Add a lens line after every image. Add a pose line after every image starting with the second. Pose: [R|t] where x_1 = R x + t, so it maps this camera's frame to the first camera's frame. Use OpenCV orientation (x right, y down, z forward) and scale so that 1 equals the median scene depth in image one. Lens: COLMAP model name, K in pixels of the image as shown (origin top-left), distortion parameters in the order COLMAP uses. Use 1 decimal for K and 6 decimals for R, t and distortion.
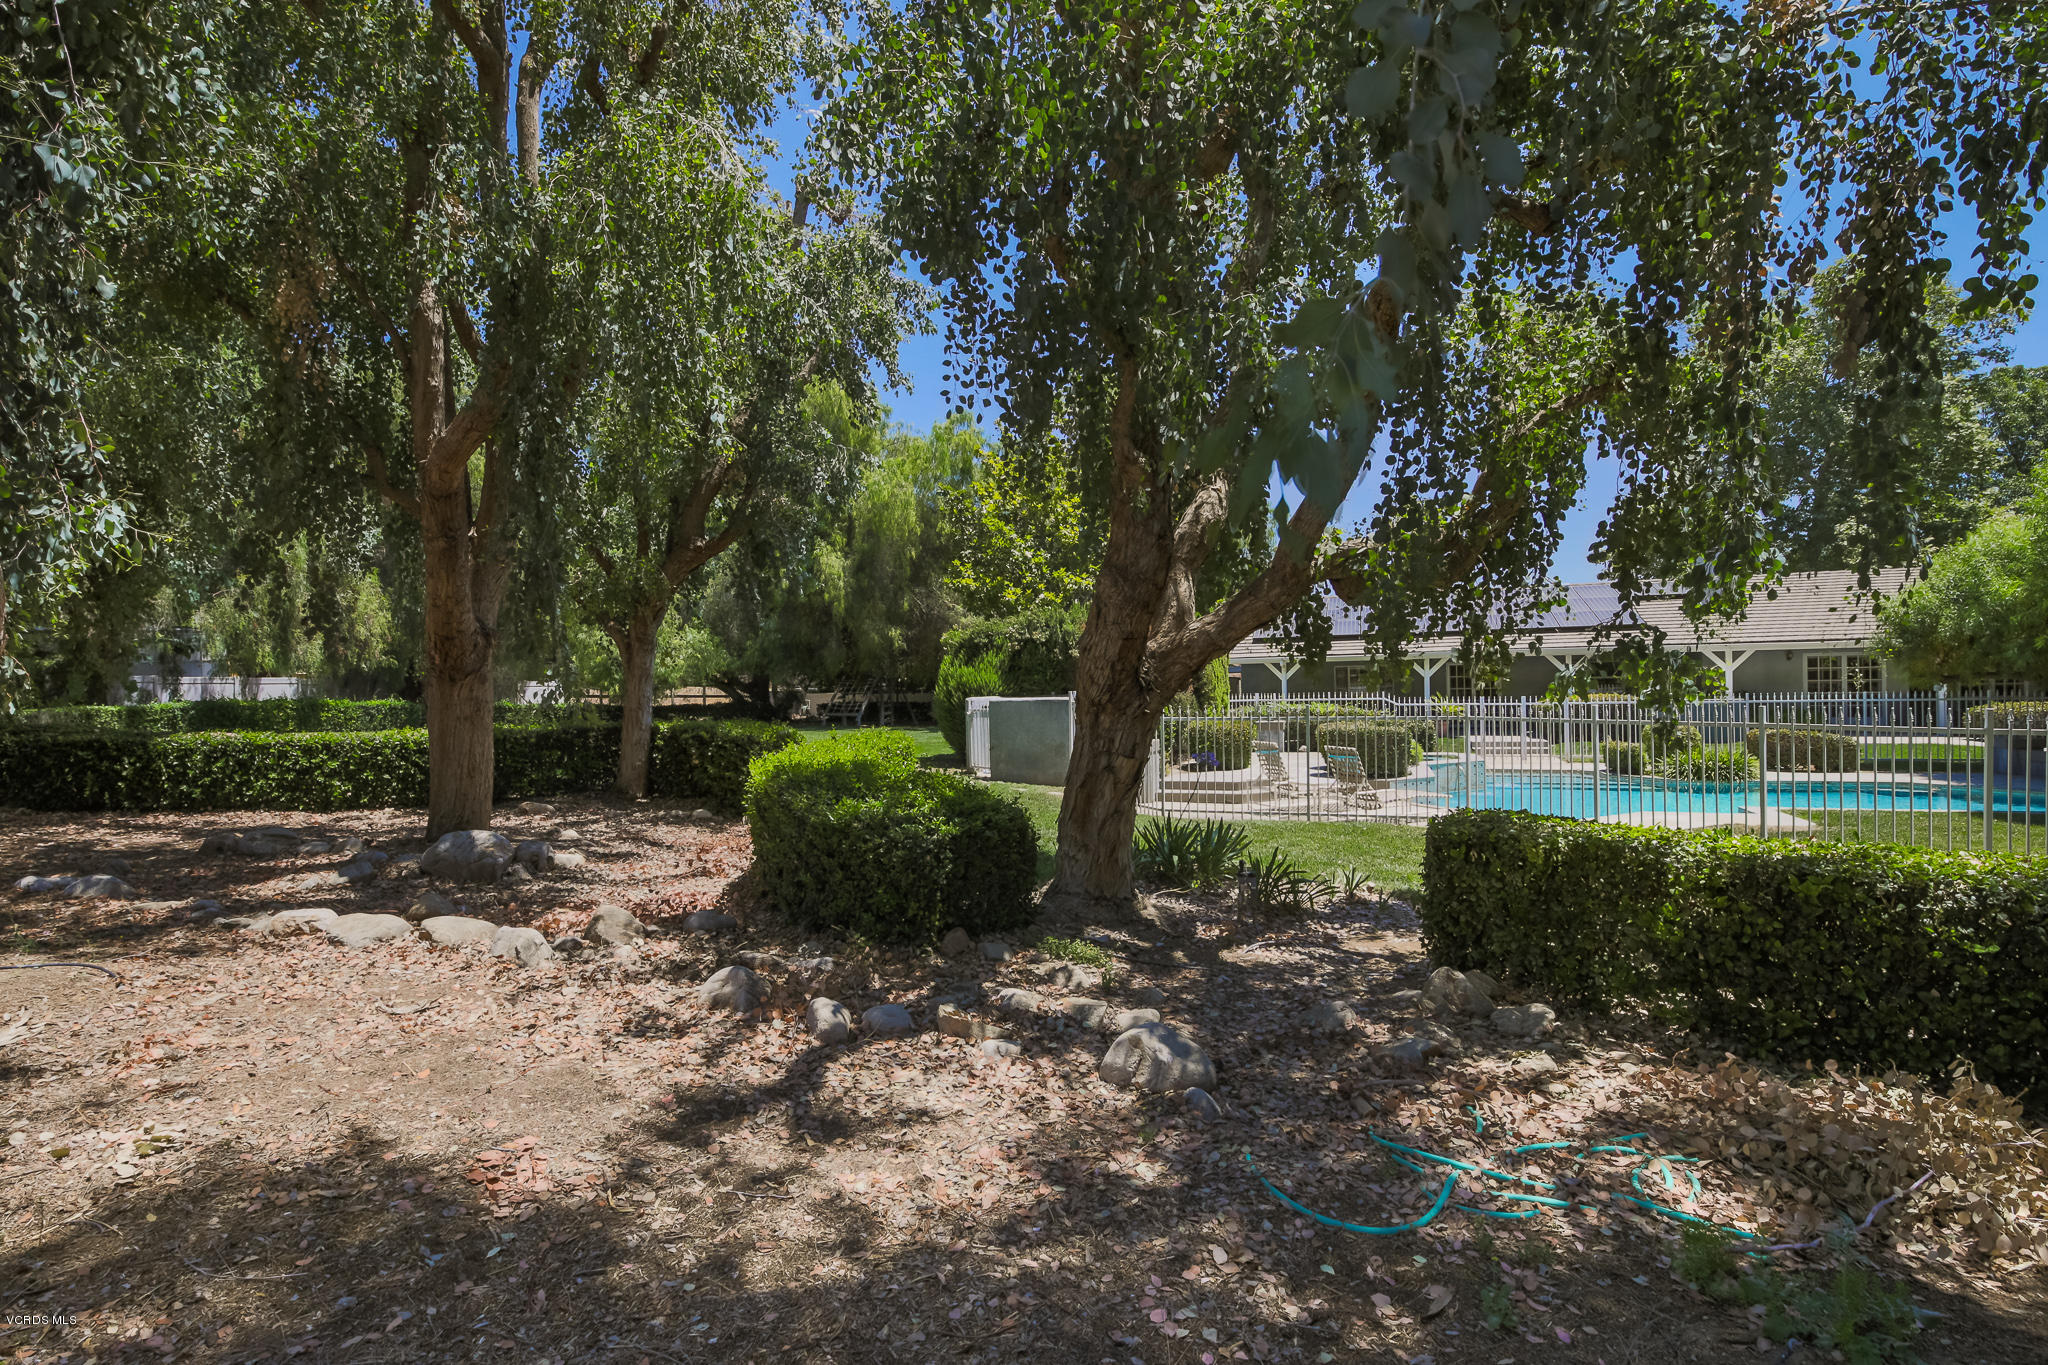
lens RADIAL K [[931.7, 0, 1031.1], [0, 931.7, 681.8], [0, 0, 1]] dist [-0.016128, -0.000674]
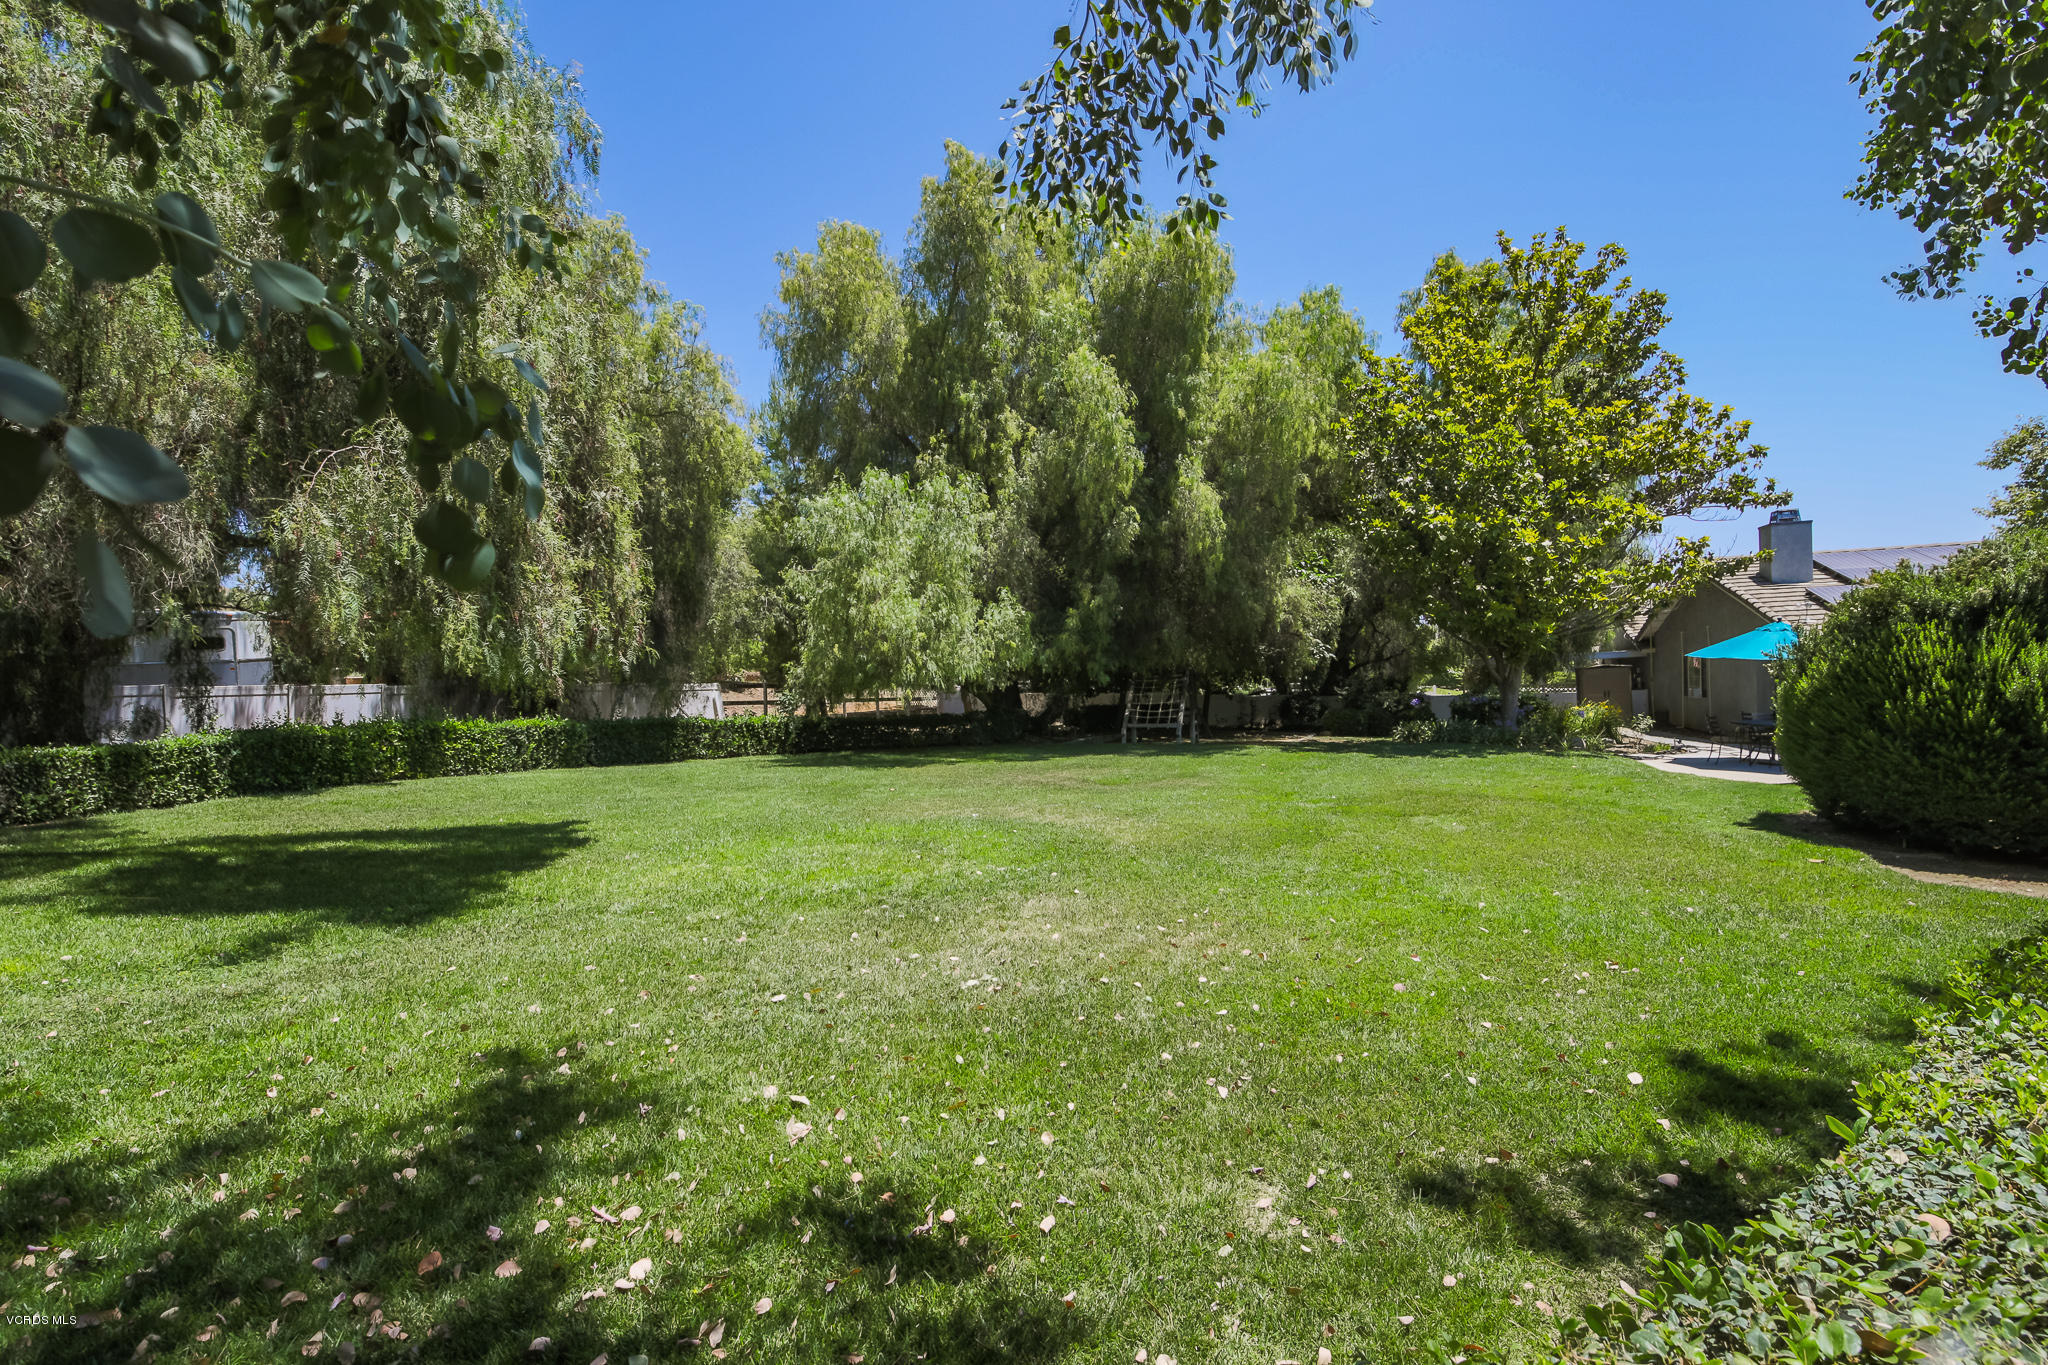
lens RADIAL K [[931.7, 0, 1019.6], [0, 931.7, 685.9], [0, 0, 1]] dist [-0.016128, -0.000674]
pose [[0.999835, -0.017893, -0.003157, -0.404007], [0.017918, 0.999807, 0.008024, -0.001406], [0.003013, -0.008080, 0.999963, 0.413699]]
